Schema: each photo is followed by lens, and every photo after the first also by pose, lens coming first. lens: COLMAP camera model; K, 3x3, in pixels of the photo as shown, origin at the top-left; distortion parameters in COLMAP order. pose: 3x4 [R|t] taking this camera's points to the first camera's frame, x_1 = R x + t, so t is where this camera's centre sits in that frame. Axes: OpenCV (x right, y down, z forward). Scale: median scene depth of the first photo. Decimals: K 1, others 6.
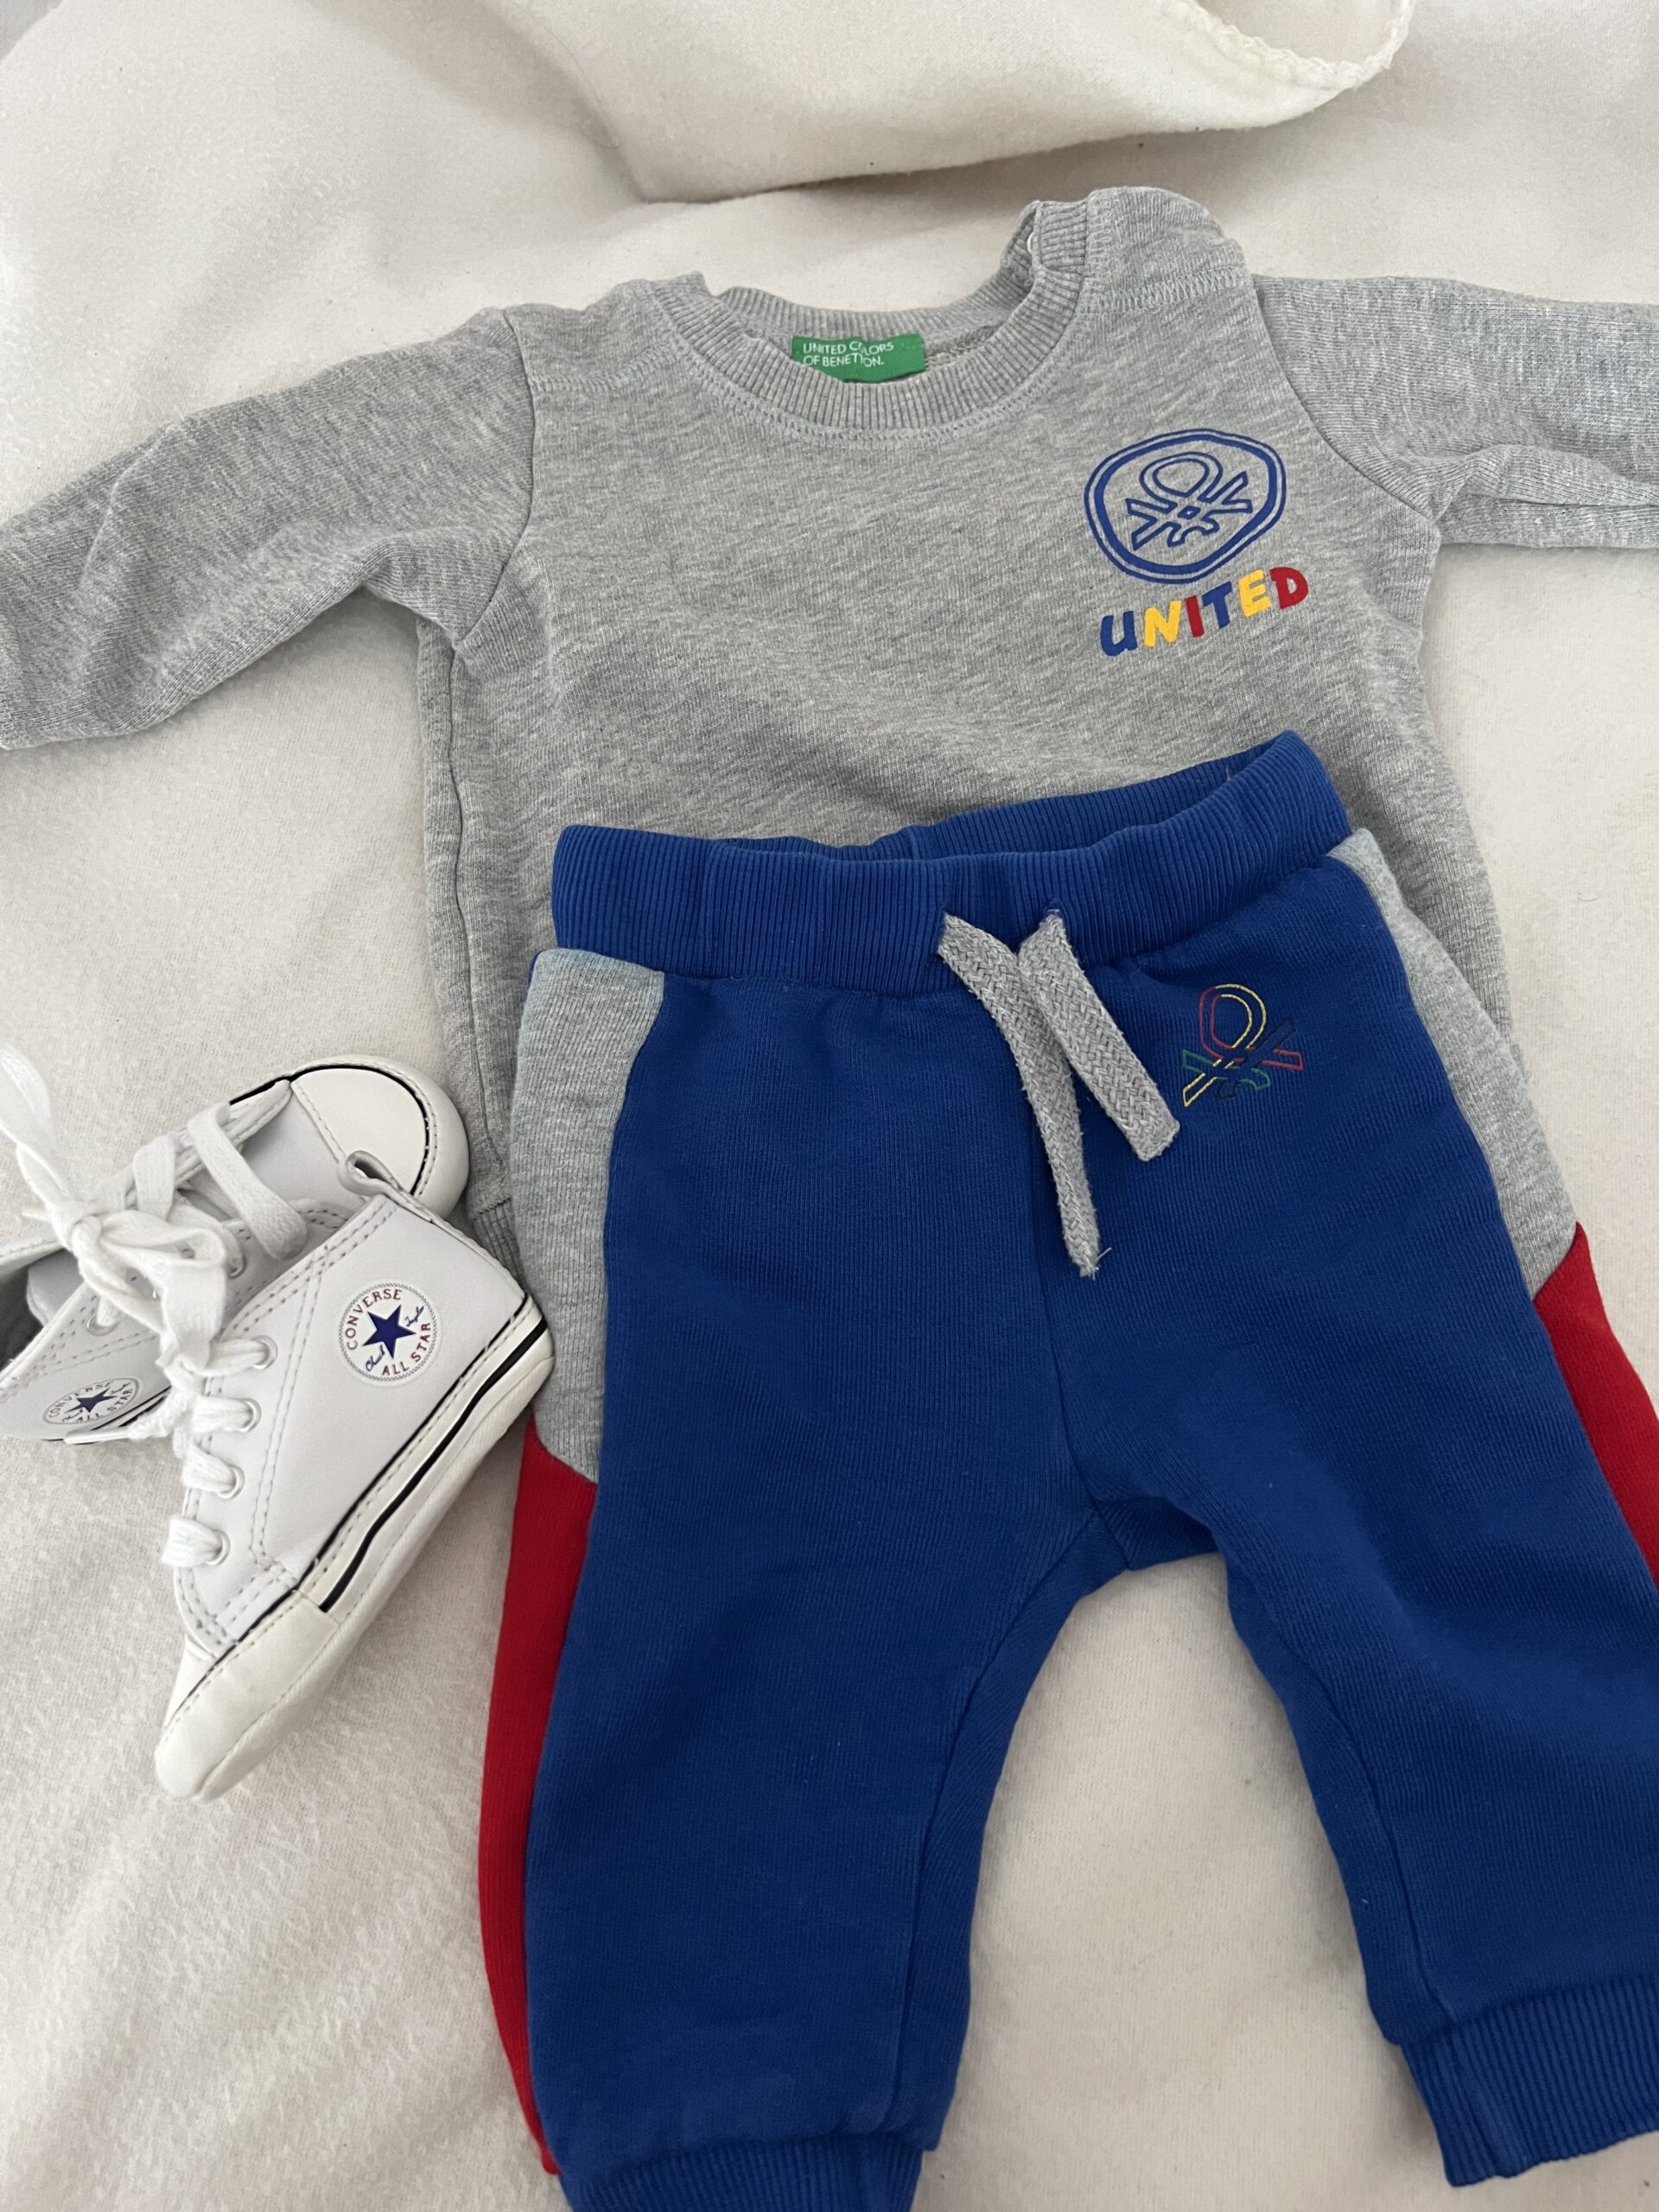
lens RADIAL K [[1643.8, 0, 829.5], [0, 1643.8, 1106.0], [0, 0, 1]] dist [0.026608, -0.061755]
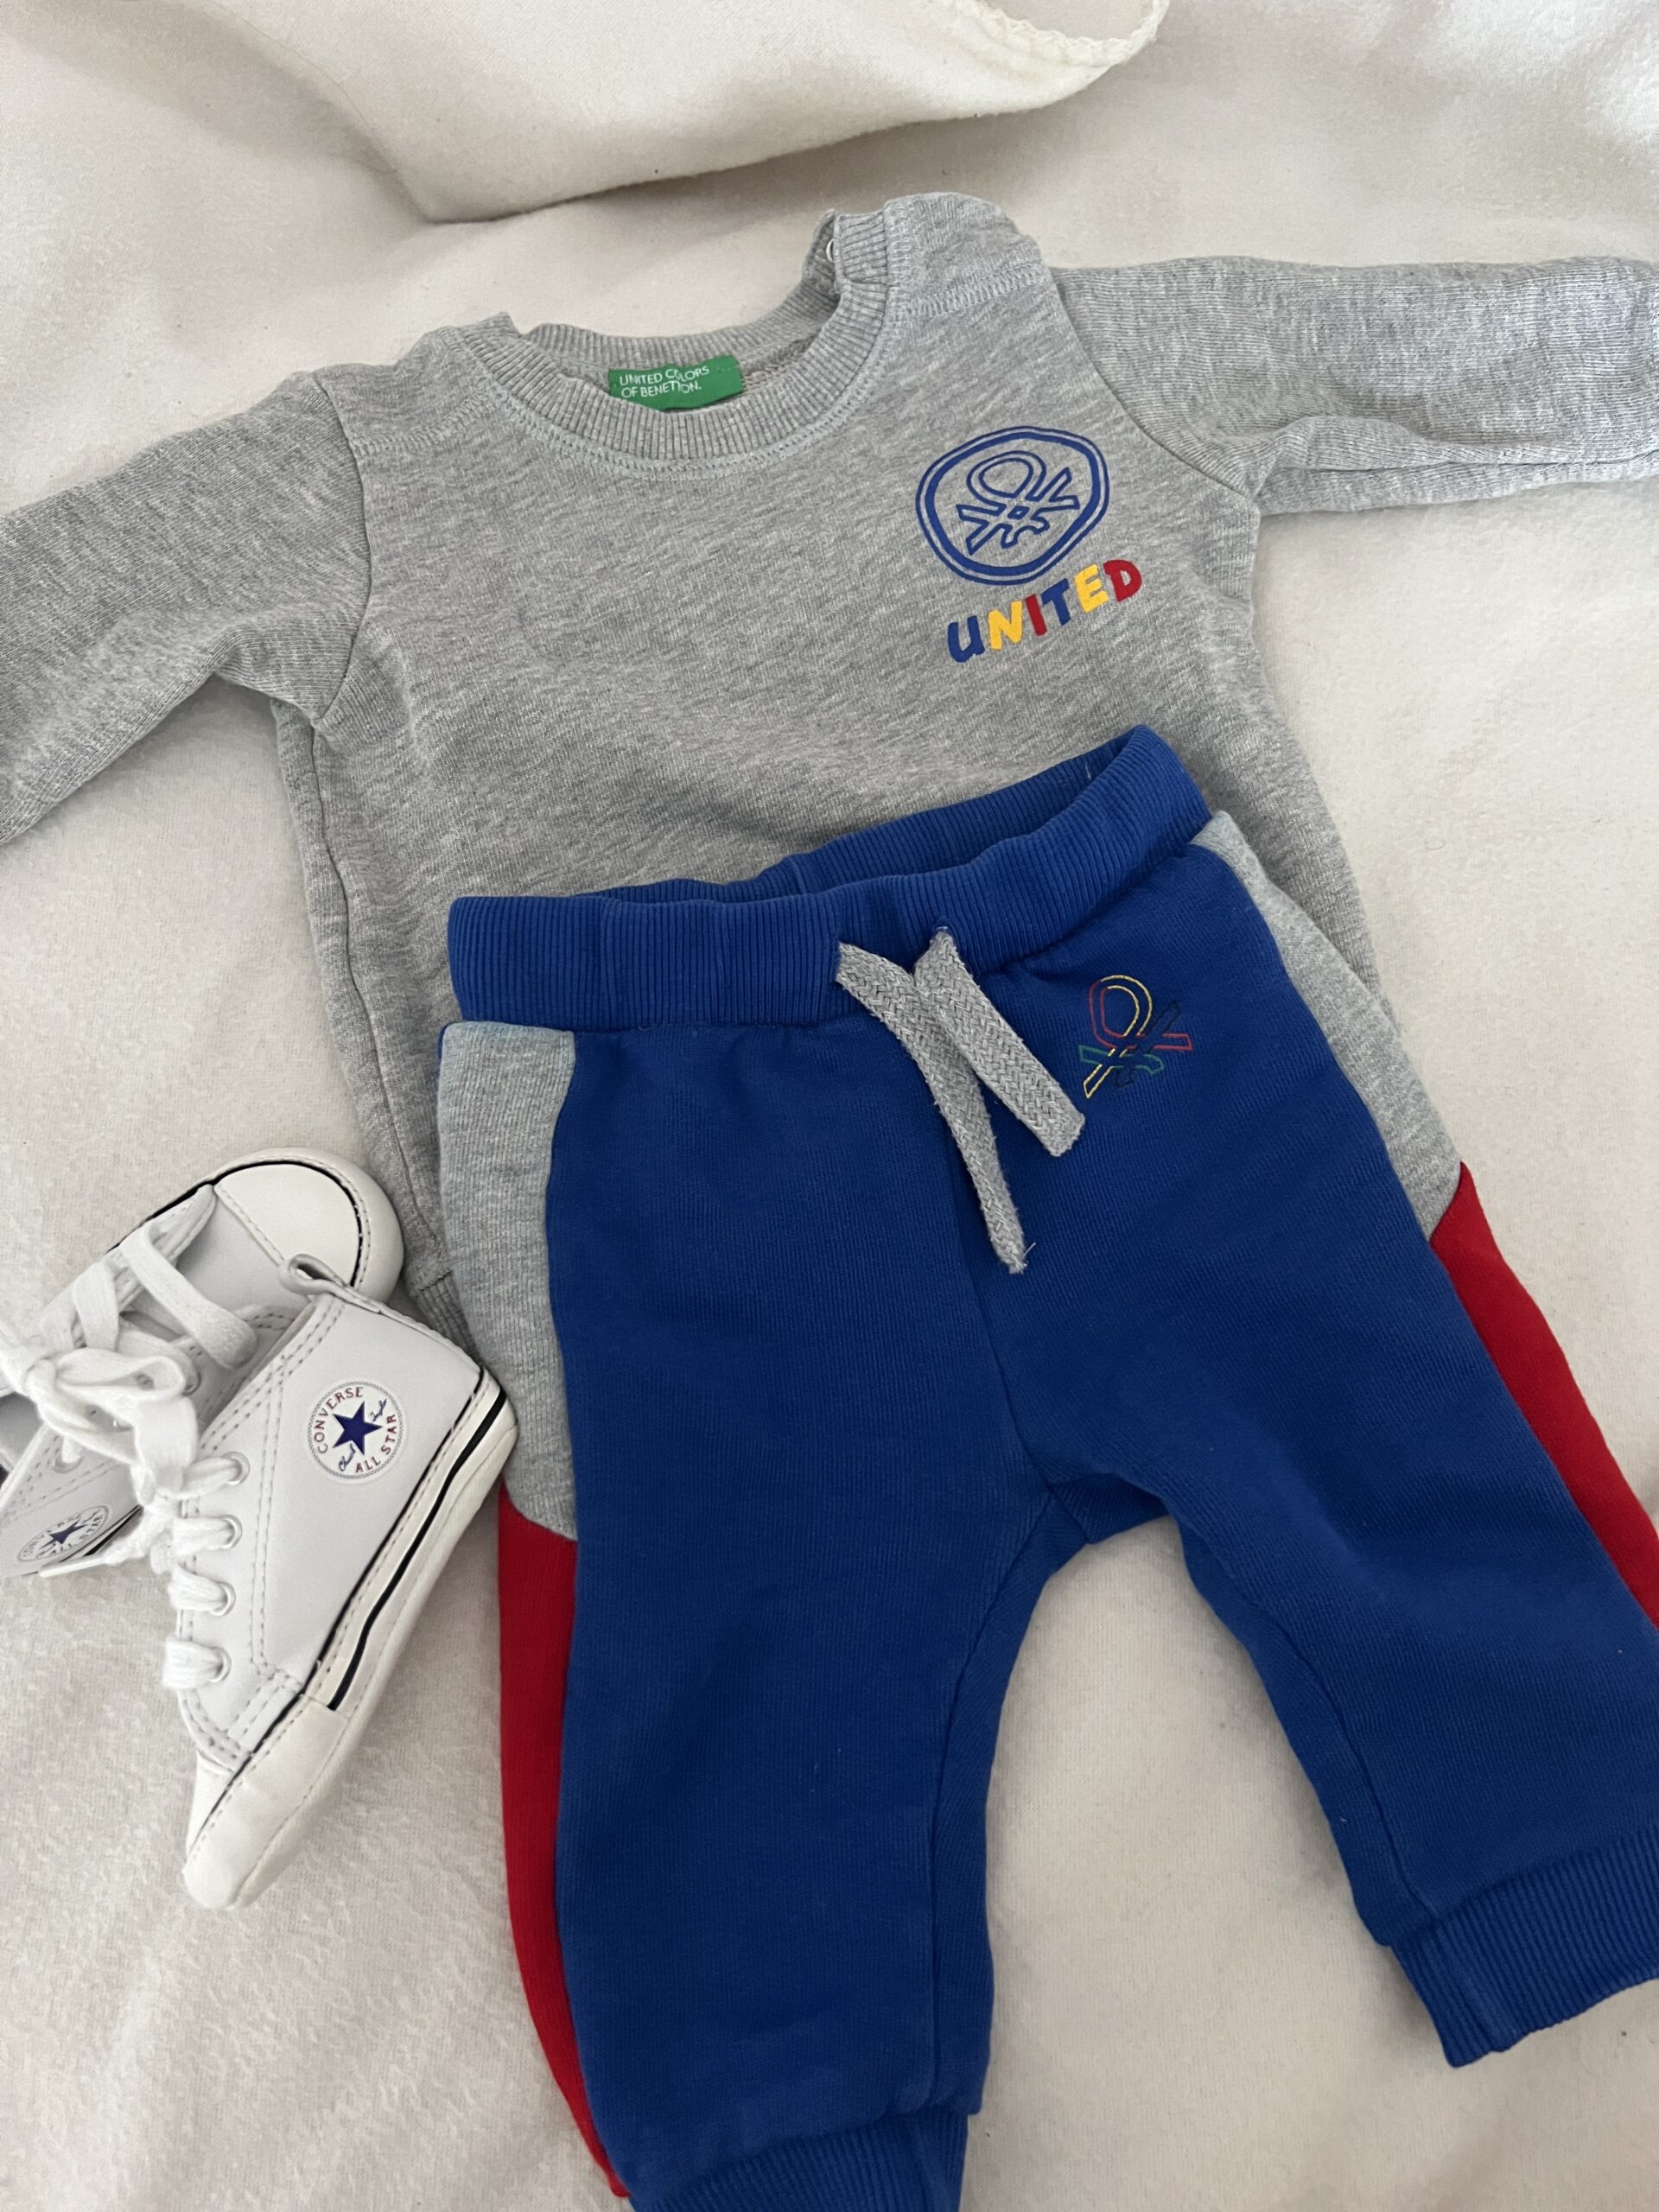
lens RADIAL K [[1643.8, 0, 829.5], [0, 1643.8, 1106.0], [0, 0, 1]] dist [0.026608, -0.061755]
pose [[0.989082, -0.126274, 0.075969, -0.024623], [0.123393, 0.991489, 0.041514, -0.054824], [-0.080564, -0.031687, 0.996246, -0.026547]]
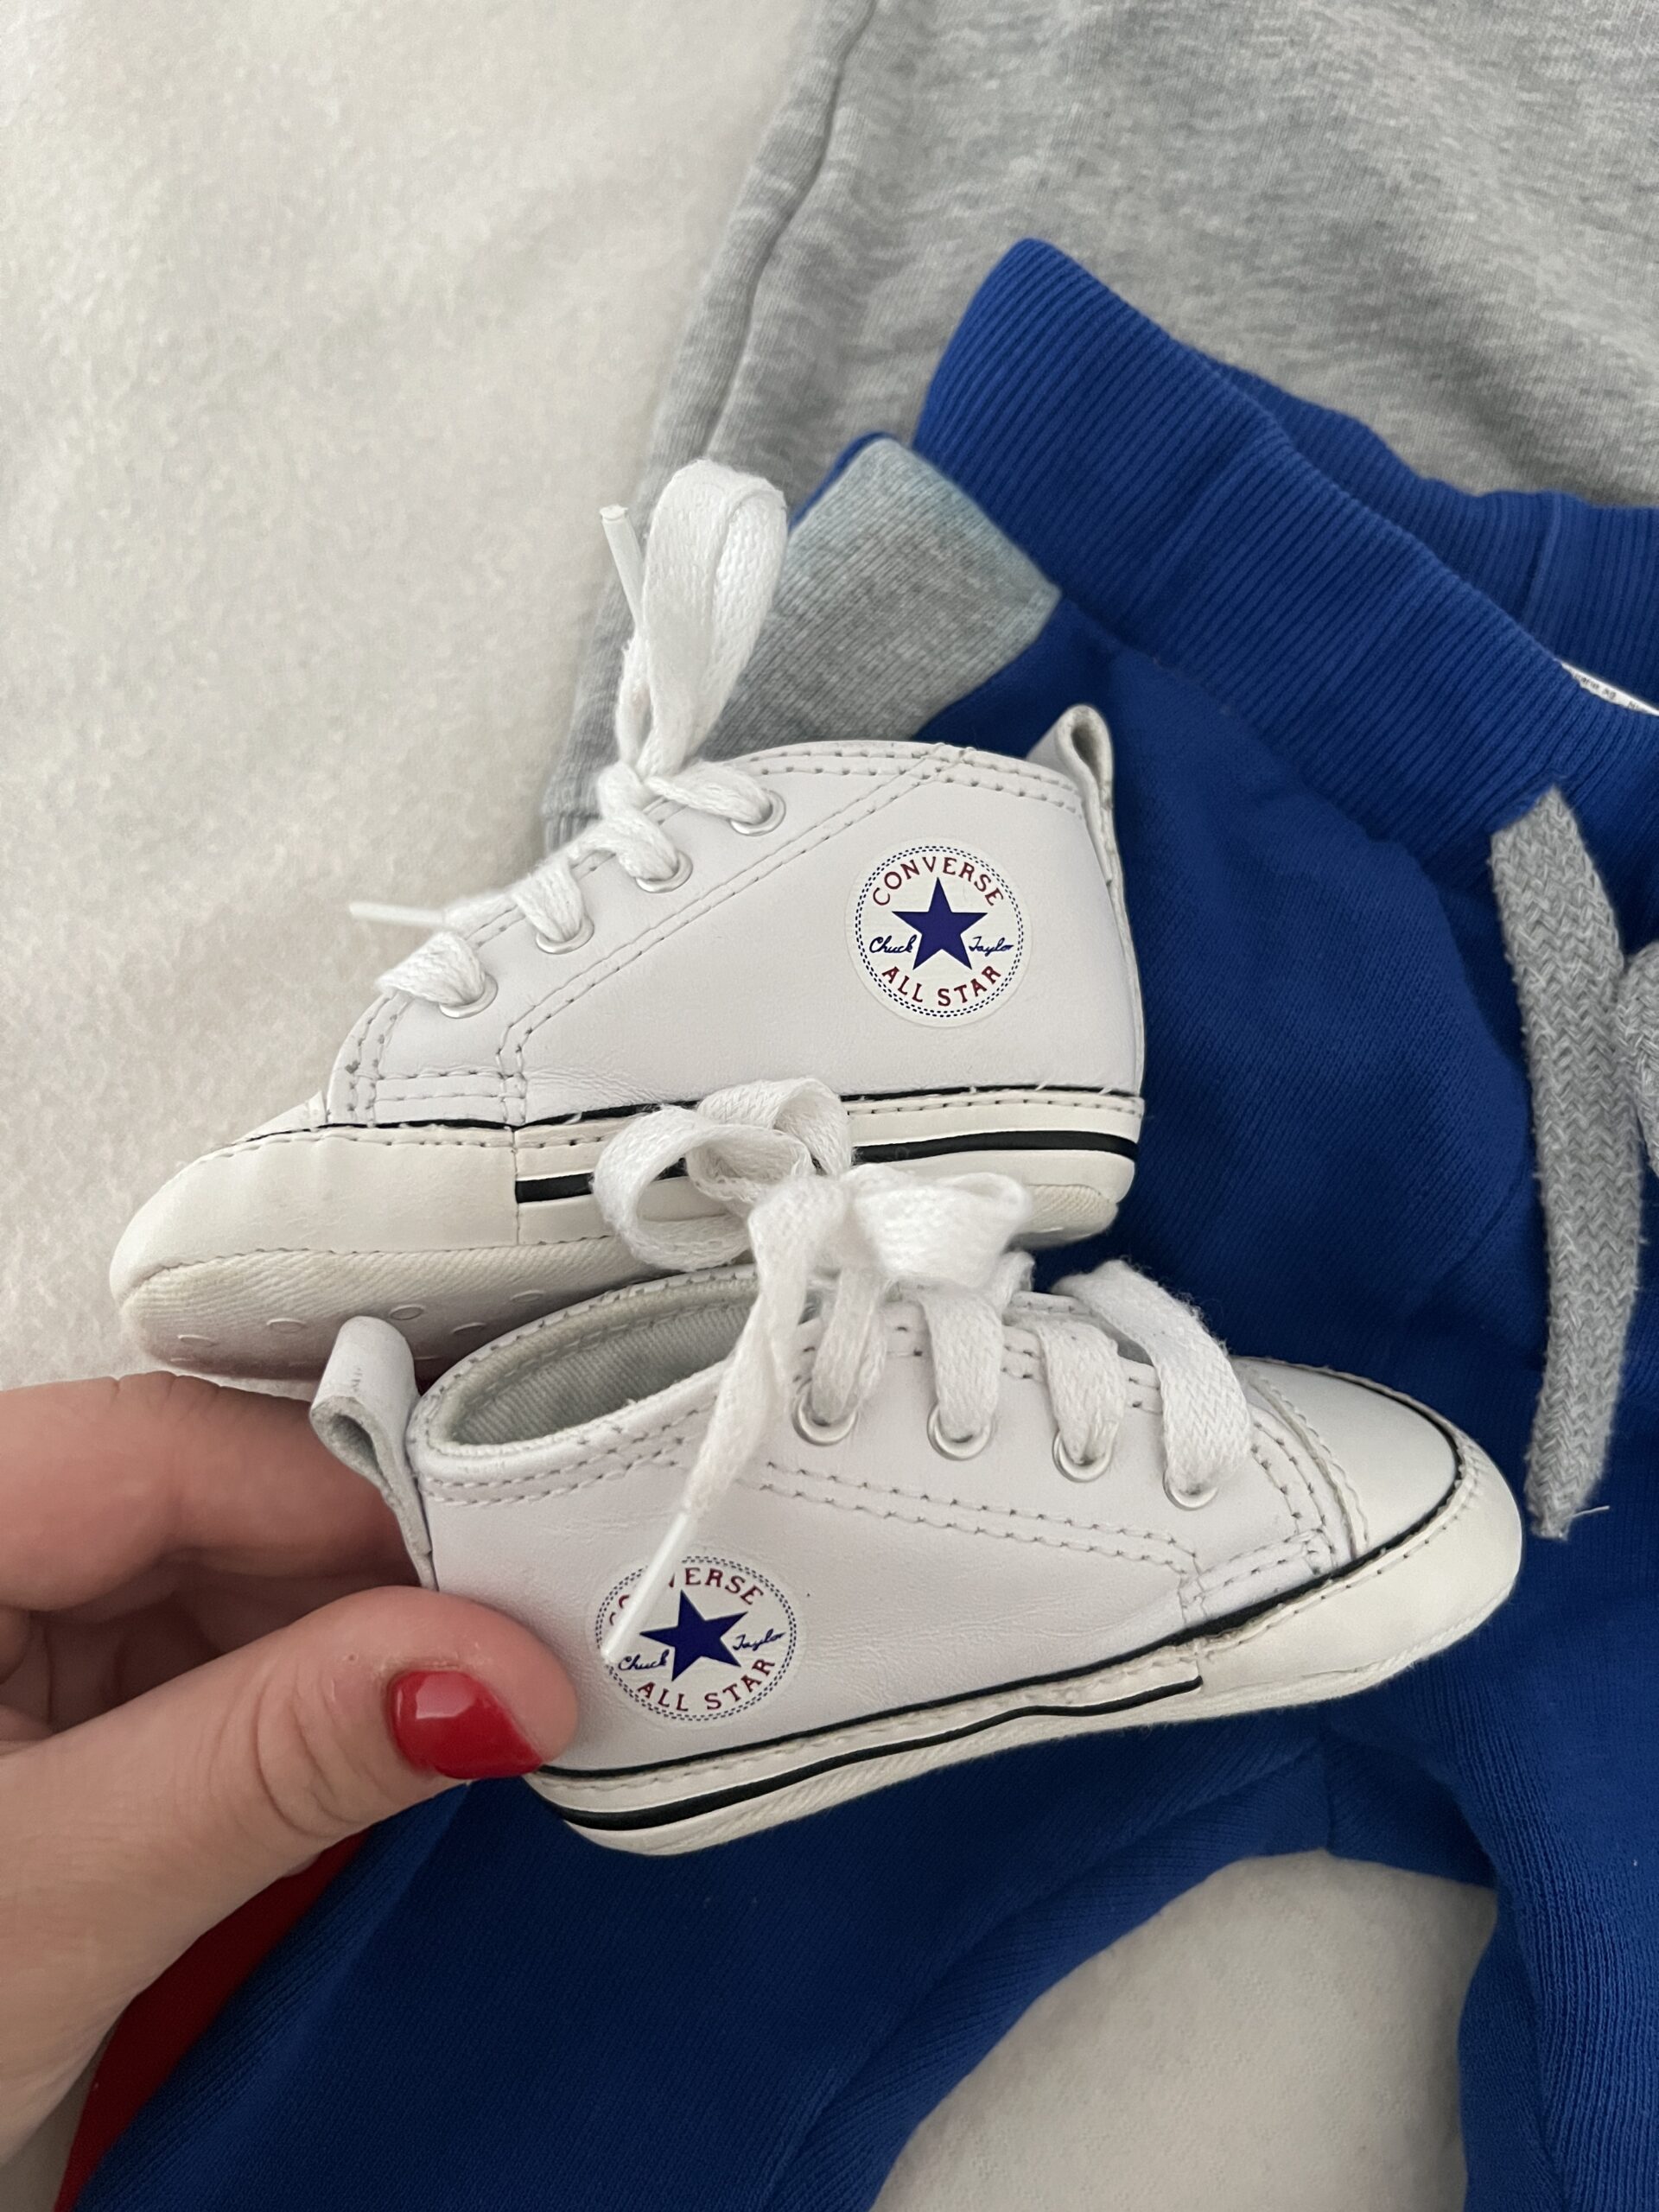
lens RADIAL K [[1643.8, 0, 829.5], [0, 1643.8, 1106.0], [0, 0, 1]] dist [0.026608, -0.061755]
pose [[0.900392, 0.431915, -0.052372, -0.048444], [-0.418225, 0.892399, 0.169445, 0.019953], [0.119923, -0.130663, 0.984147, 0.395390]]
